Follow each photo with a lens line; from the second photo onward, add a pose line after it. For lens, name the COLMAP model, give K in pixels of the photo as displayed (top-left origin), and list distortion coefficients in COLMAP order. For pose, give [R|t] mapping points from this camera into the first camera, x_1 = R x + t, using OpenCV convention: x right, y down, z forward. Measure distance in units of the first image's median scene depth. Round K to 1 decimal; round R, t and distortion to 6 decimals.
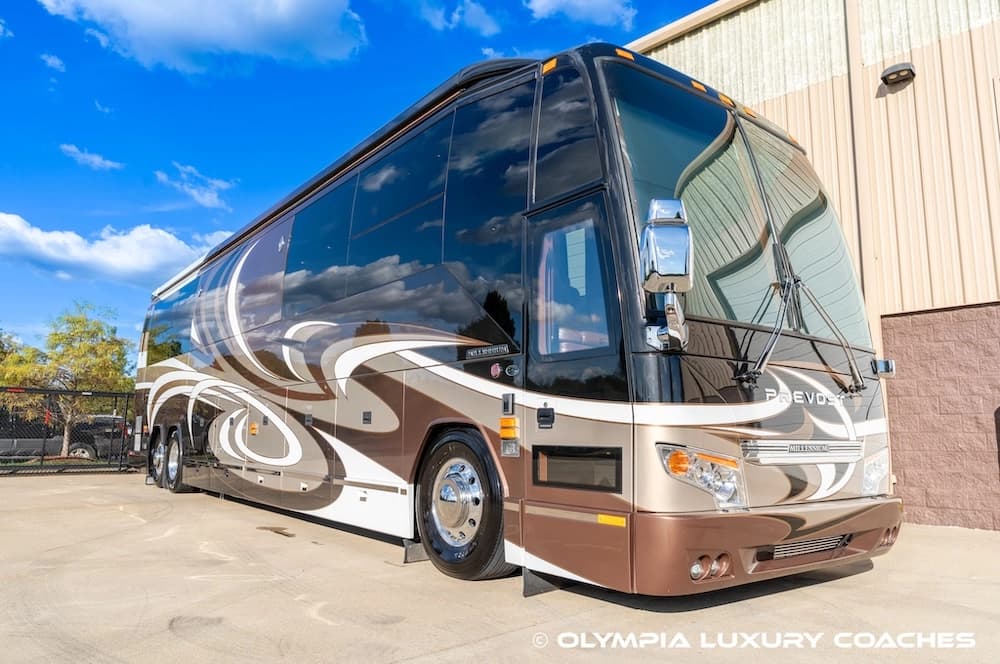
lens RADIAL K [[690.1, 0, 500.0], [0, 690.1, 332.0], [0, 0, 1]] dist [0.004132, 0.001980]
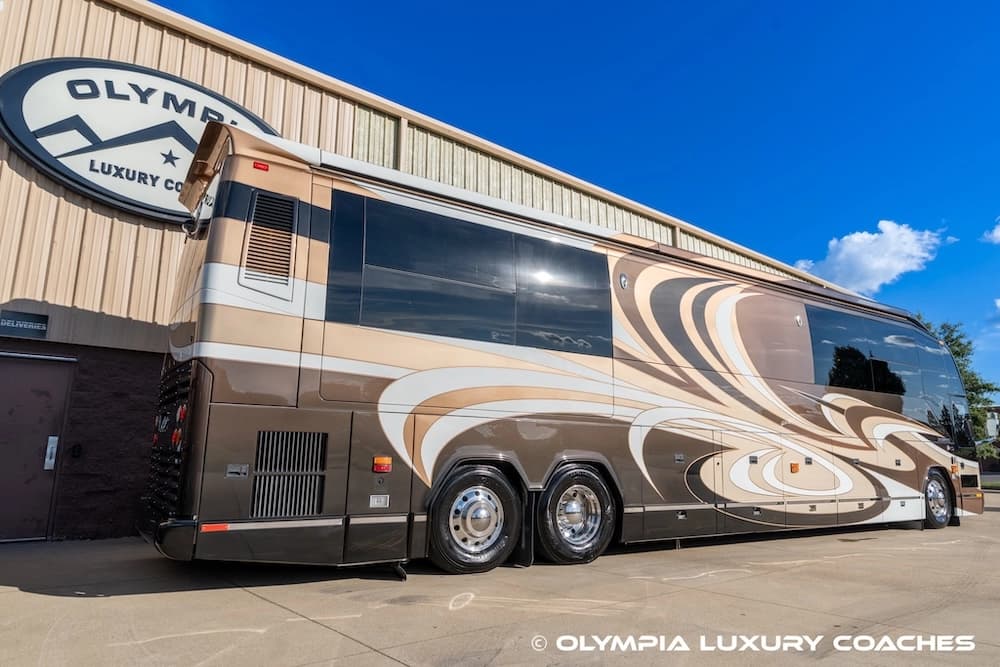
lens RADIAL K [[617.4, 0, 498.4], [0, 617.4, 334.3], [0, 0, 1]] dist [0.001492, 0.001332]
pose [[0.088949, 0.177531, 0.980087, -2.355001], [-0.166865, 0.972737, -0.161055, 0.275660], [-0.981959, -0.149217, 0.116148, 2.242291]]
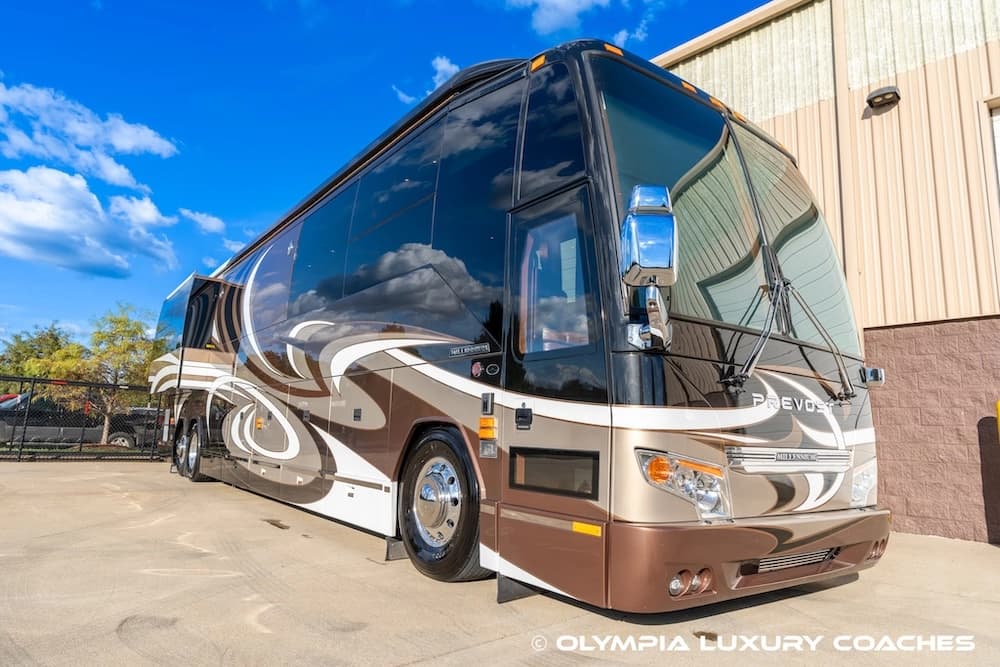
lens RADIAL K [[617.4, 0, 498.4], [0, 617.4, 334.3], [0, 0, 1]] dist [0.001492, 0.001332]
pose [[0.999574, 0.021596, -0.019647, 0.035862], [-0.021847, 0.999681, -0.012658, 0.014119], [0.019368, 0.013081, 0.999727, 0.103839]]
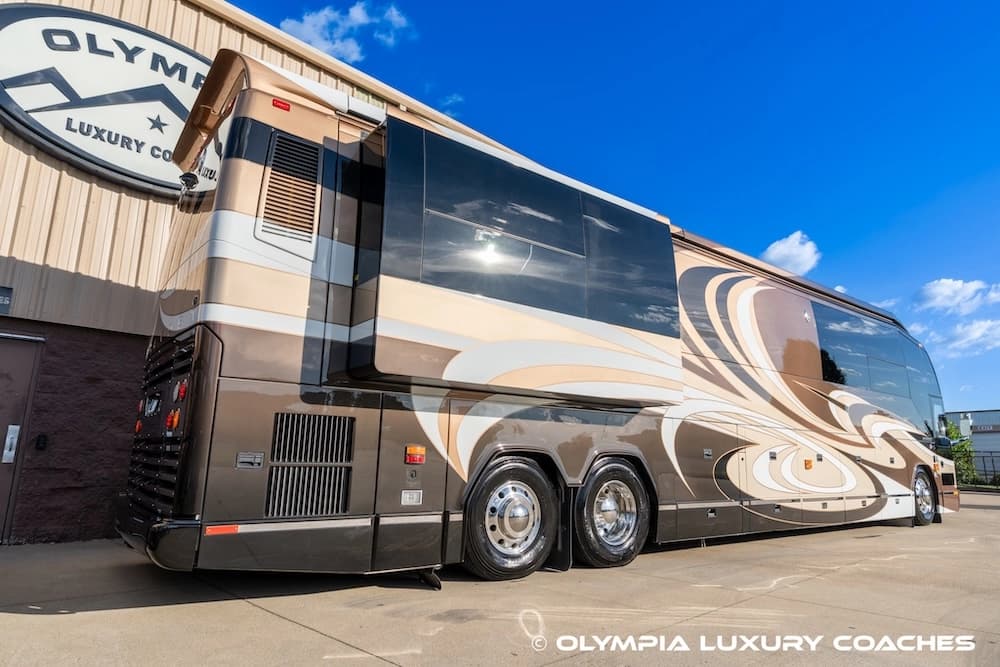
lens RADIAL K [[577.6, 0, 498.0], [0, 577.6, 335.0], [0, 0, 1]] dist [0.001019, 0.000021]
pose [[0.014833, 0.192904, 0.981105, -2.169804], [-0.172884, 0.966930, -0.187503, 0.322622], [-0.984831, -0.166836, 0.047693, 2.395518]]
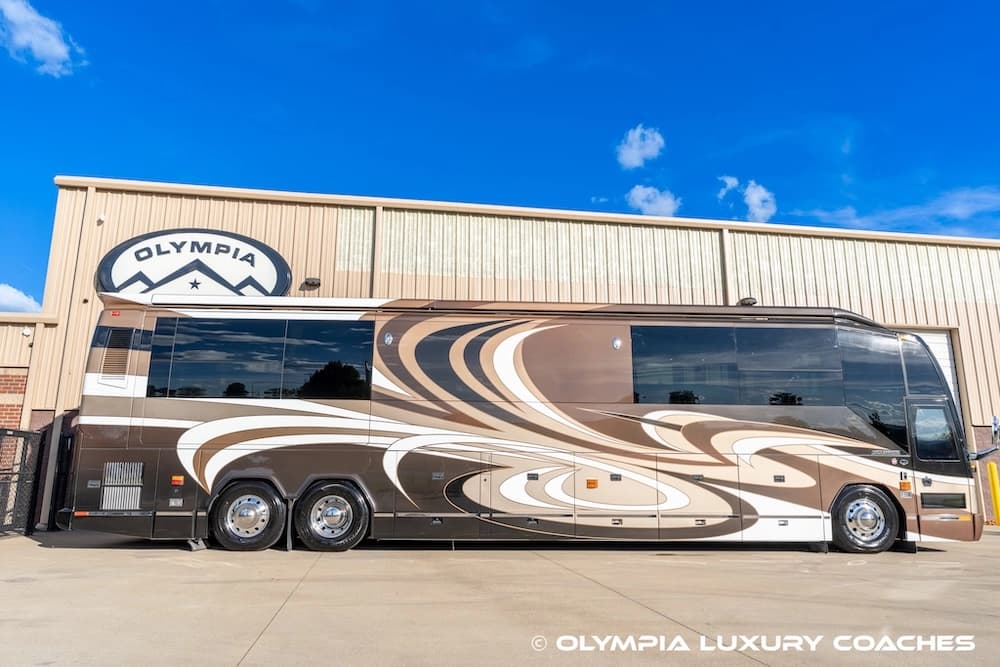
lens RADIAL K [[690.1, 0, 500.0], [0, 690.1, 333.5], [0, 0, 1]] dist [0.004132, 0.001980]
pose [[0.568294, 0.162885, 0.806543, -2.434624], [-0.123294, 0.986001, -0.112254, 0.049276], [-0.813536, -0.035649, 0.580421, 0.646291]]
